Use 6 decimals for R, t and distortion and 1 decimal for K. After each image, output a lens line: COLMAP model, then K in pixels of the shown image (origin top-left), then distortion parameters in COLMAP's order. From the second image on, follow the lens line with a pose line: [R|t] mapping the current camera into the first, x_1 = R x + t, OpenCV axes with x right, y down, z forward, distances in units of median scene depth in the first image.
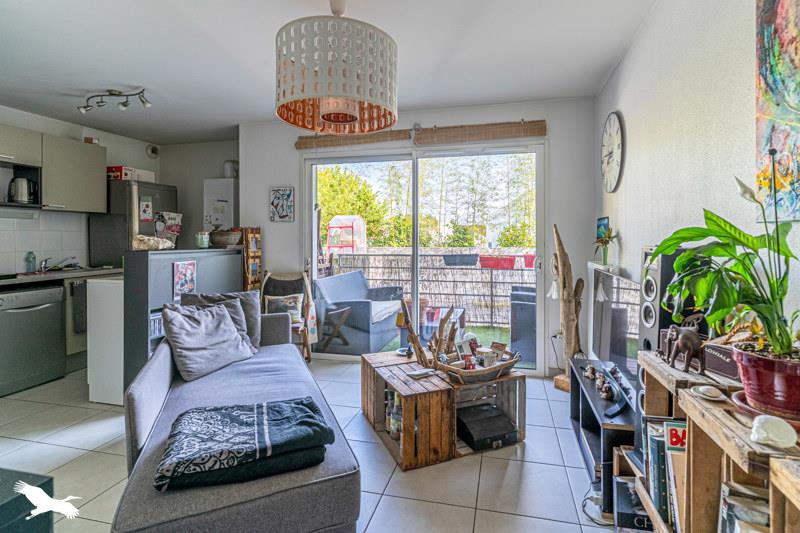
lens RADIAL K [[393.6, 0, 423.9], [0, 393.6, 236.5], [0, 0, 1]] dist [0.003969, -0.000437]
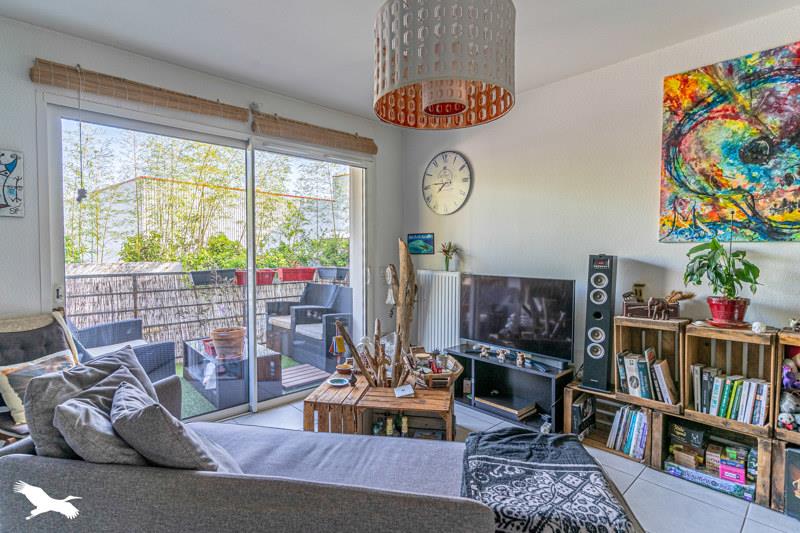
lens RADIAL K [[393.6, 0, 402.2], [0, 393.6, 264.4], [0, 0, 1]] dist [0.003969, -0.000437]
pose [[0.570252, -0.028653, 0.820970, -0.646777], [-0.003908, 0.999286, 0.037592, 0.002634], [-0.821460, -0.024645, 0.569733, 0.384944]]
